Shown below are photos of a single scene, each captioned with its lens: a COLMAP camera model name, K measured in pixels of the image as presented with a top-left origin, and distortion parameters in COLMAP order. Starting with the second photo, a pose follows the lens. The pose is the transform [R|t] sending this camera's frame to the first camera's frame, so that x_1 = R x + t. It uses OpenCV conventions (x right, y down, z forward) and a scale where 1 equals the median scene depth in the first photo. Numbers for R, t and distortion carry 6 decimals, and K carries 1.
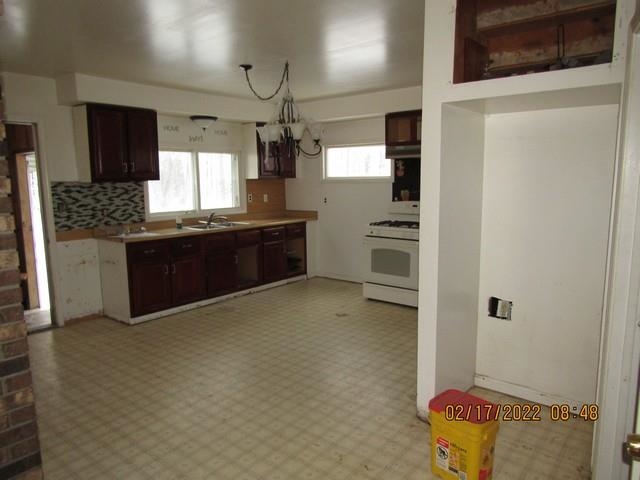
lens RADIAL K [[459.7, 0, 319.6], [0, 459.7, 235.1], [0, 0, 1]] dist [-0.001859, -0.004731]
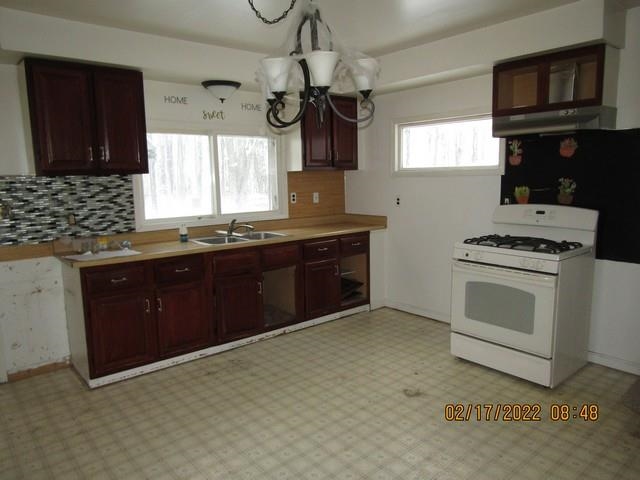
lens RADIAL K [[459.7, 0, 320.1], [0, 459.7, 238.7], [0, 0, 1]] dist [-0.001859, -0.004731]
pose [[0.983153, 0.019164, -0.181777, 0.031020], [-0.016283, 0.999717, 0.017326, -0.035693], [0.182057, -0.014074, 0.983187, 0.355138]]
